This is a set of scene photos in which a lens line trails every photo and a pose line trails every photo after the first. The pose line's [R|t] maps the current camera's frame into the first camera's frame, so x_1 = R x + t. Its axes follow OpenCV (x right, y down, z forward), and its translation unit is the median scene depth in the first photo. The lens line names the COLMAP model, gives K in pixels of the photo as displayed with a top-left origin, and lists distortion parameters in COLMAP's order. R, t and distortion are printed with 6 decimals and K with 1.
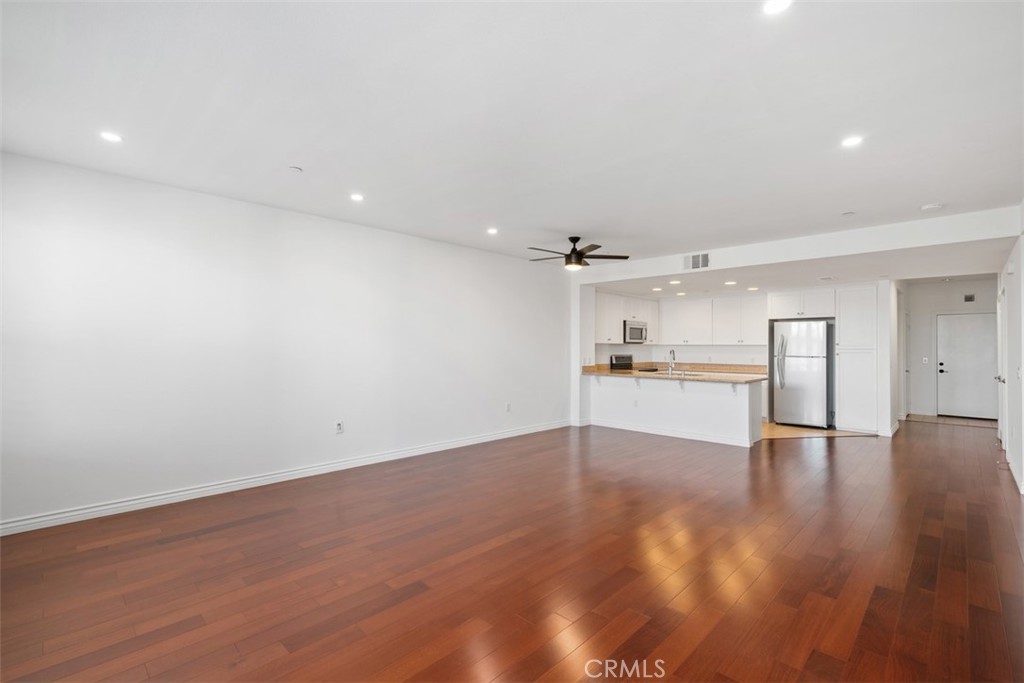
lens RADIAL K [[459.3, 0, 507.4], [0, 459.3, 343.9], [0, 0, 1]] dist [-0.010699, 0.000466]
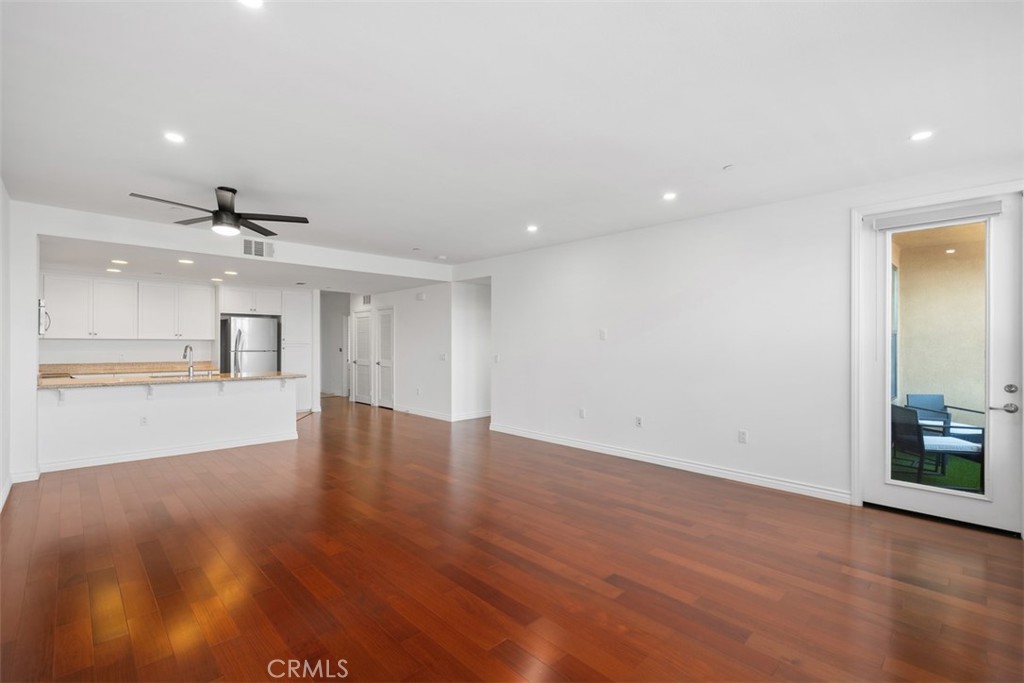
lens RADIAL K [[459.3, 0, 507.4], [0, 459.3, 343.9], [0, 0, 1]] dist [-0.010699, 0.000466]
pose [[0.029673, -0.005199, 0.999546, -0.384281], [-0.011319, 0.999921, 0.005537, -0.000947], [-0.999496, -0.011478, 0.029612, 0.380262]]
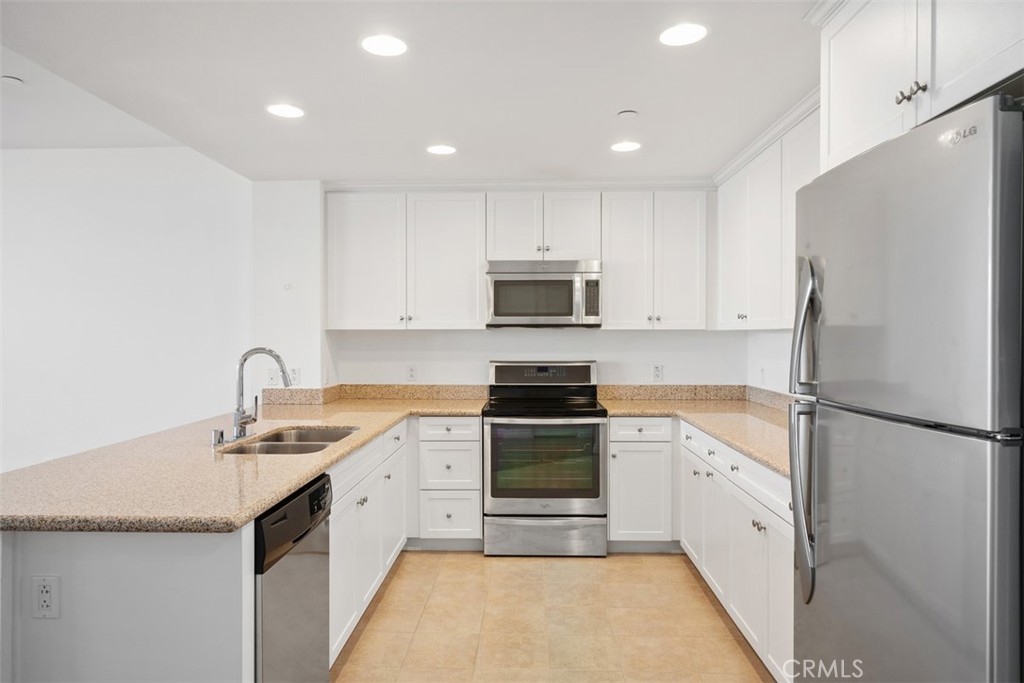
lens RADIAL K [[637.7, 0, 512.0], [0, 637.7, 341.5], [0, 0, 1]] dist [0.000361, 0.000359]
pose [[0.669076, 0.000566, -0.743194, 0.695692], [0.012113, 0.999859, 0.011666, 0.003640], [0.743096, -0.016808, 0.668974, 0.774863]]
